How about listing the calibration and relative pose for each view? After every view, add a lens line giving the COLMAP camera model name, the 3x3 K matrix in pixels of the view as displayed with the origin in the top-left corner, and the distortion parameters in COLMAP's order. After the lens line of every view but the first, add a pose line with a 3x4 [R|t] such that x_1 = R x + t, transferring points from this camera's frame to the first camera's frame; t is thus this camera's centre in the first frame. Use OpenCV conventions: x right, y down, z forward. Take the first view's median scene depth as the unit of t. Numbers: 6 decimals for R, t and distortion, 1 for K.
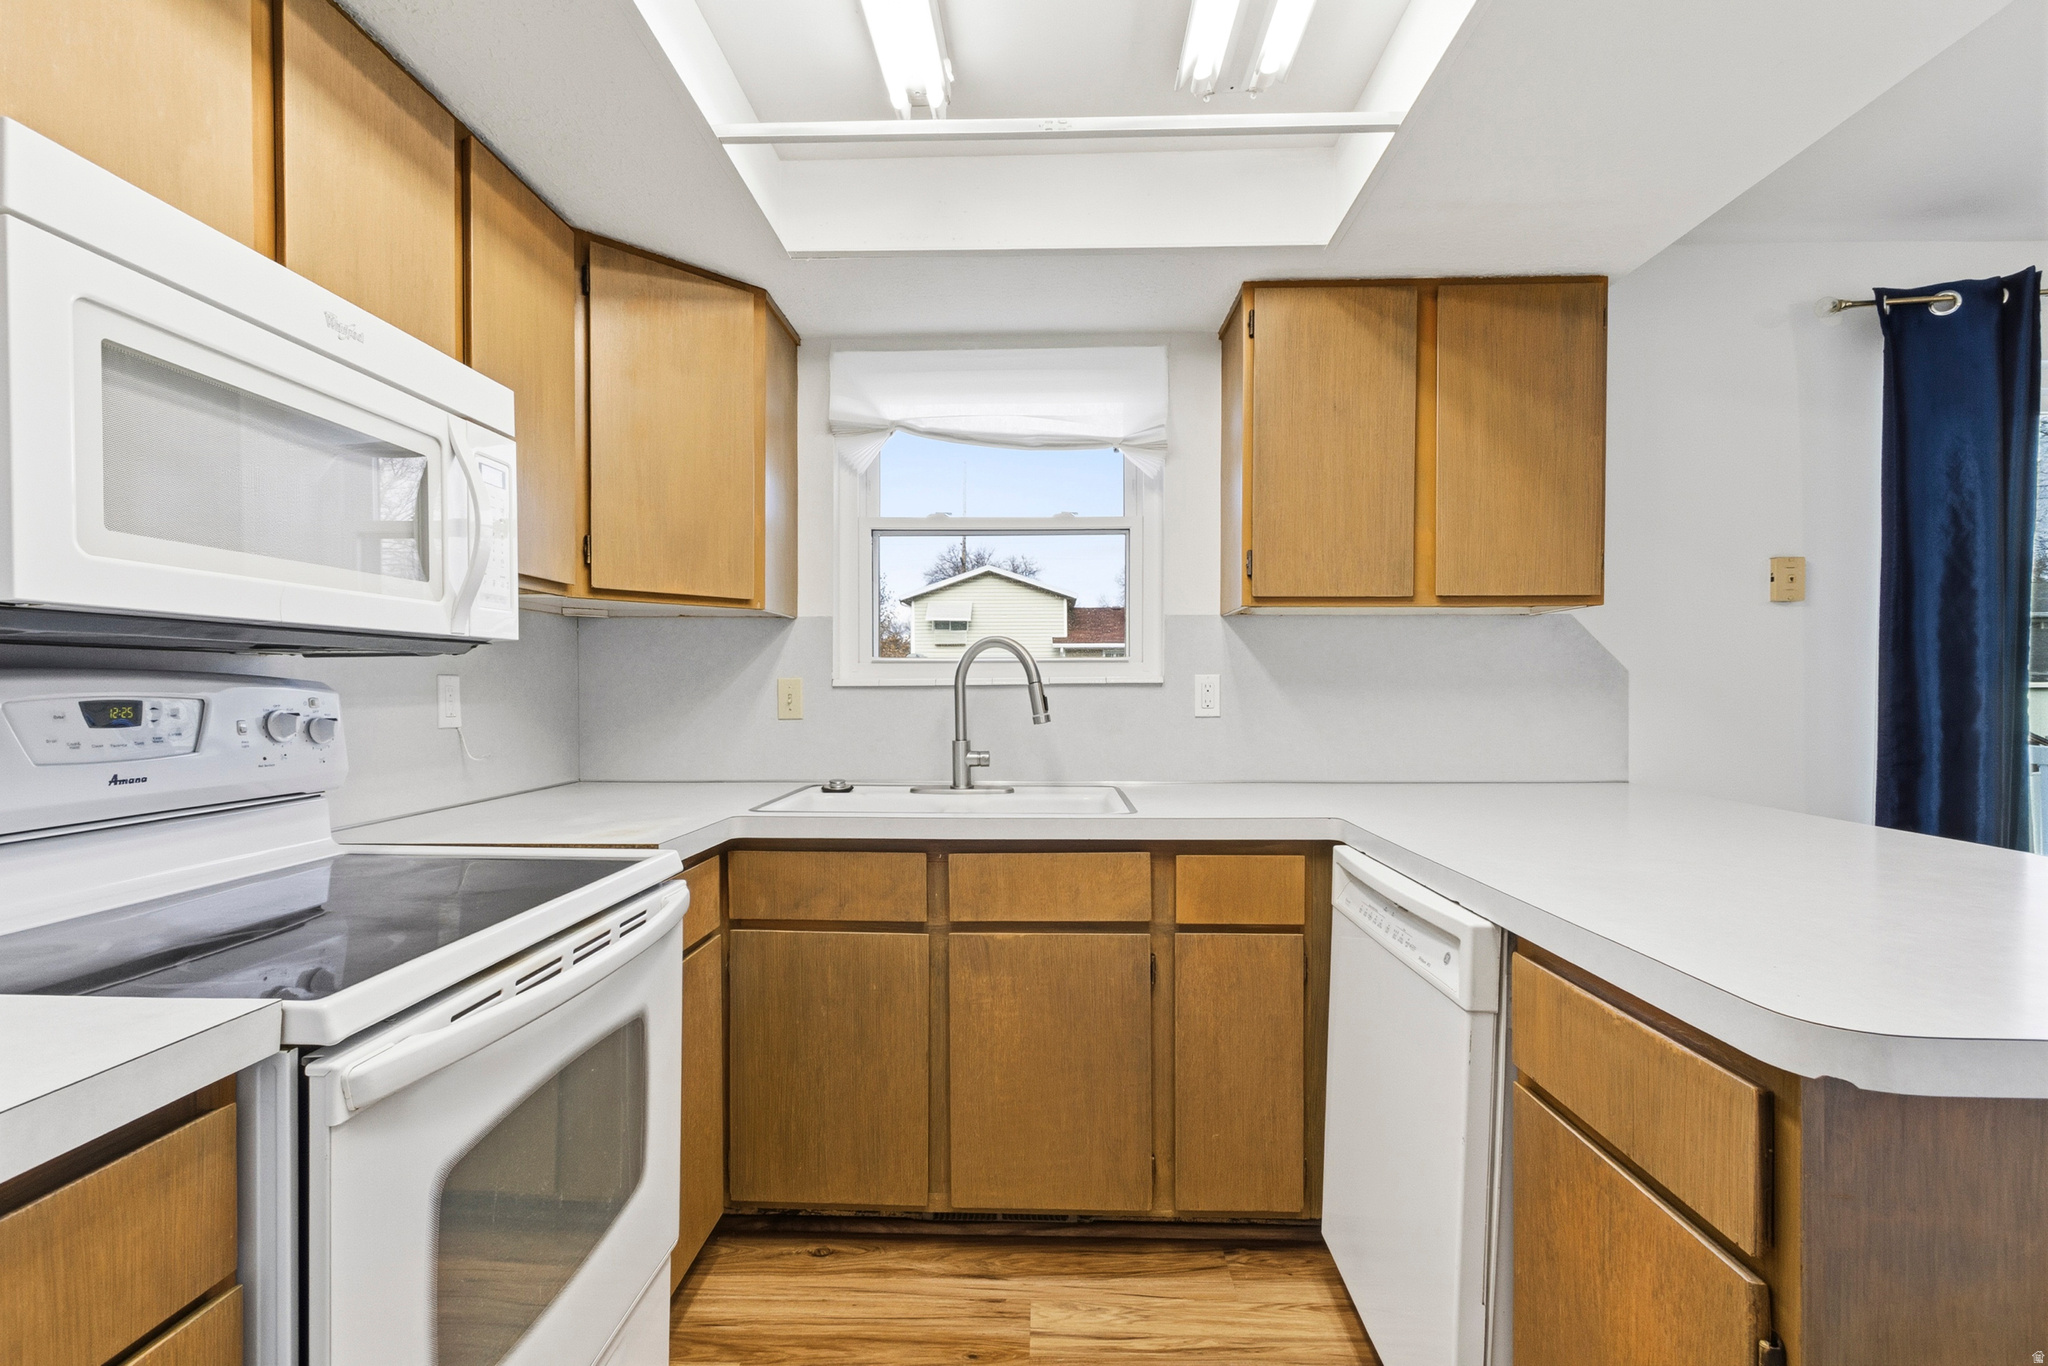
lens RADIAL K [[934.4, 0, 1025.6], [0, 934.4, 700.1], [0, 0, 1]] dist [0.001926, -0.000025]
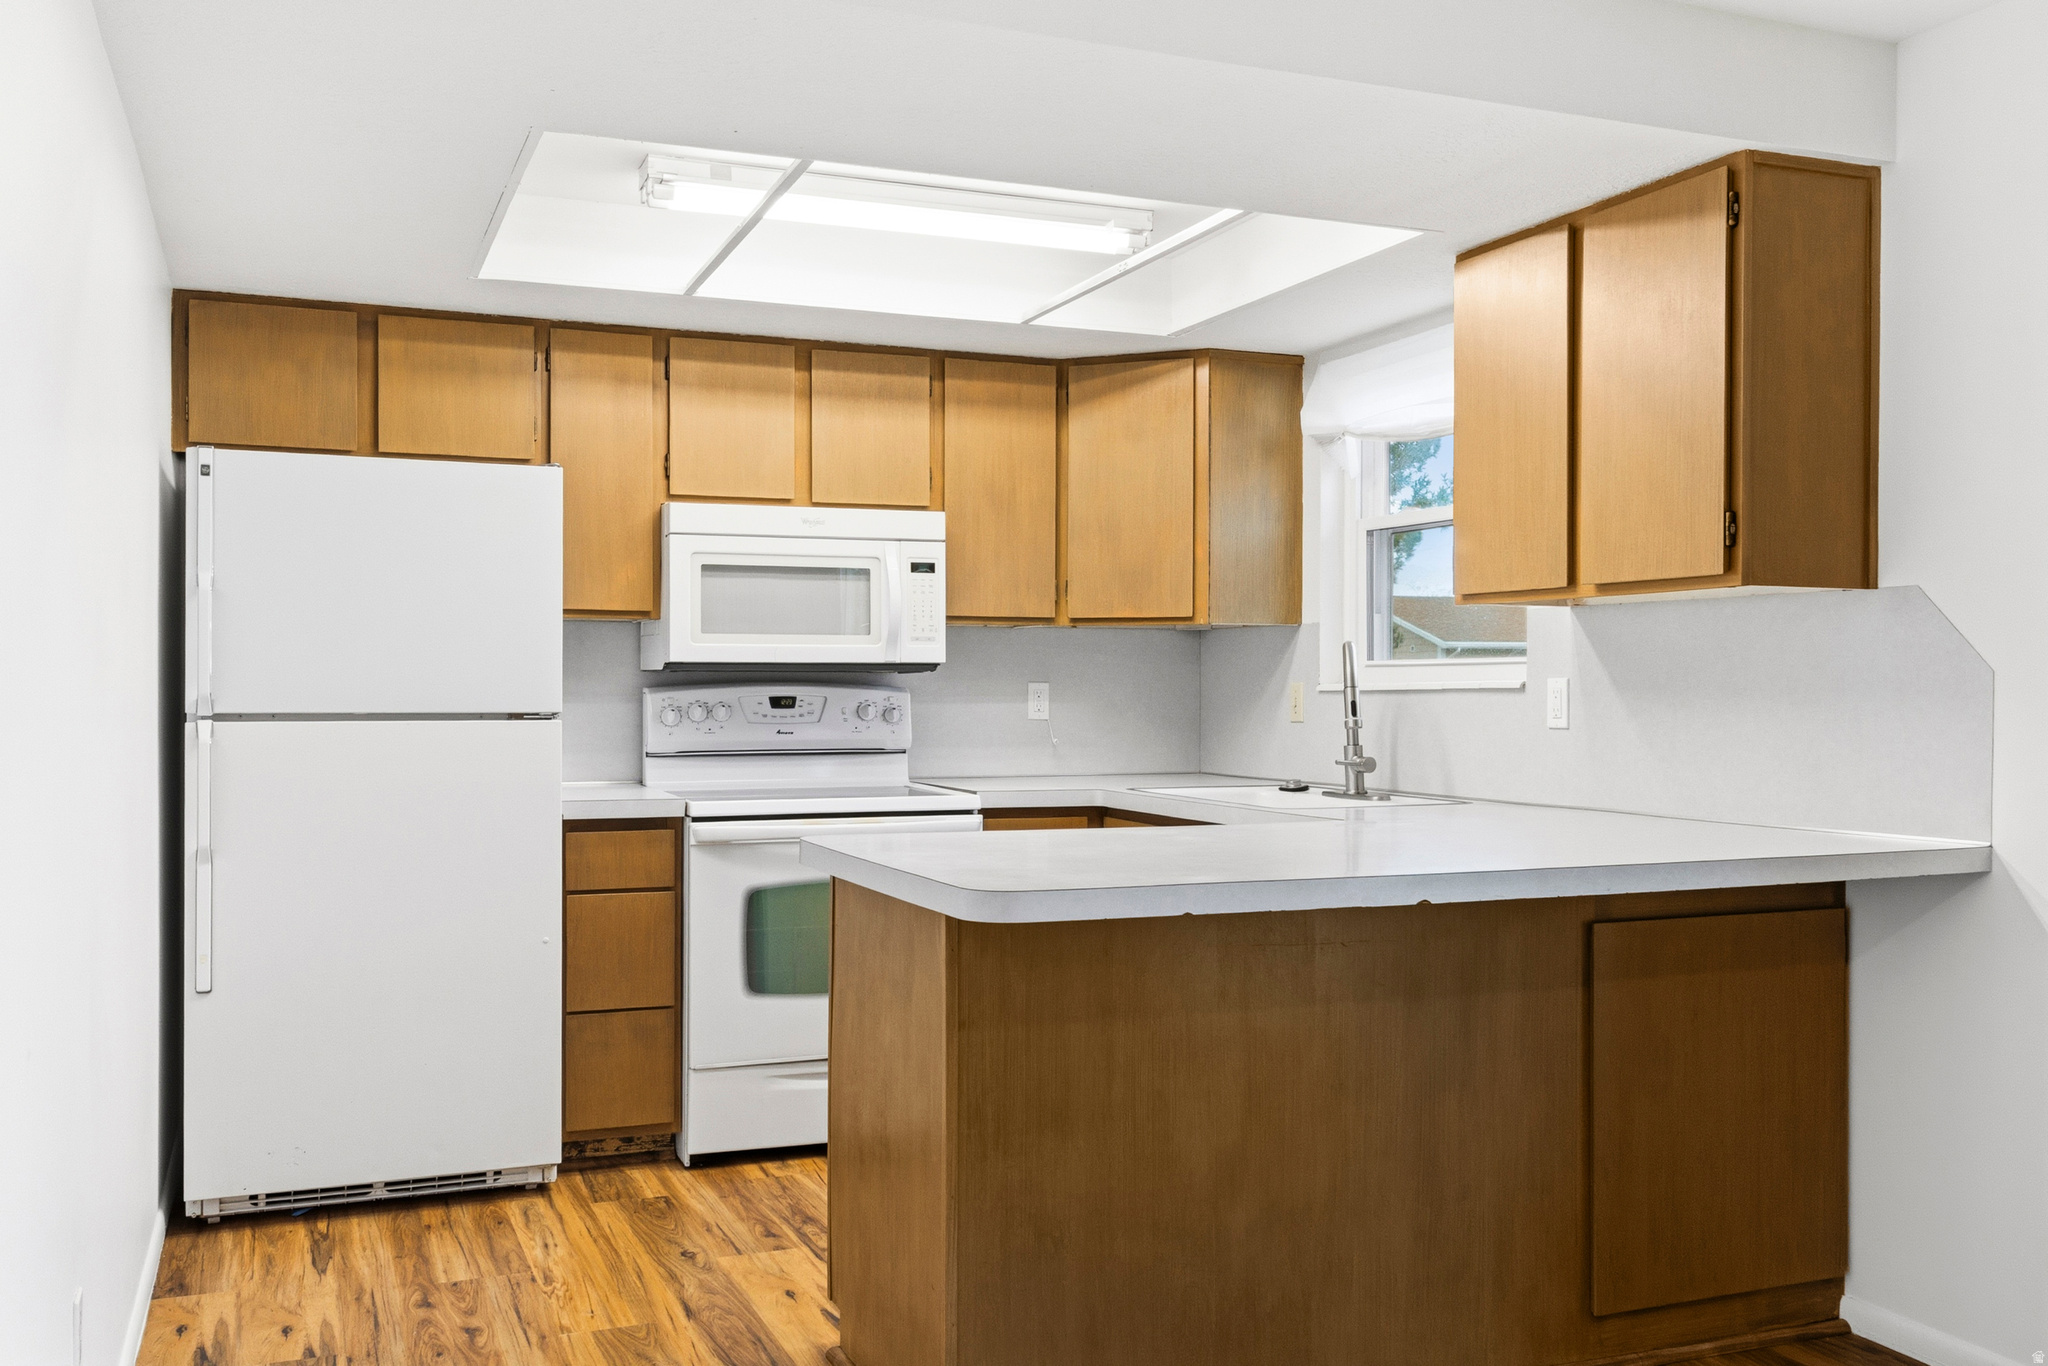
lens RADIAL K [[1795.6, 0, 1024.0], [0, 1795.6, 683.0], [0, 0, 1]] dist [0.002107, 0.000698]
pose [[0.404219, -0.000174, -0.914662, 1.867049], [-0.014532, 0.999873, -0.006612, -0.006822], [0.914547, 0.015965, 0.404165, -0.116141]]
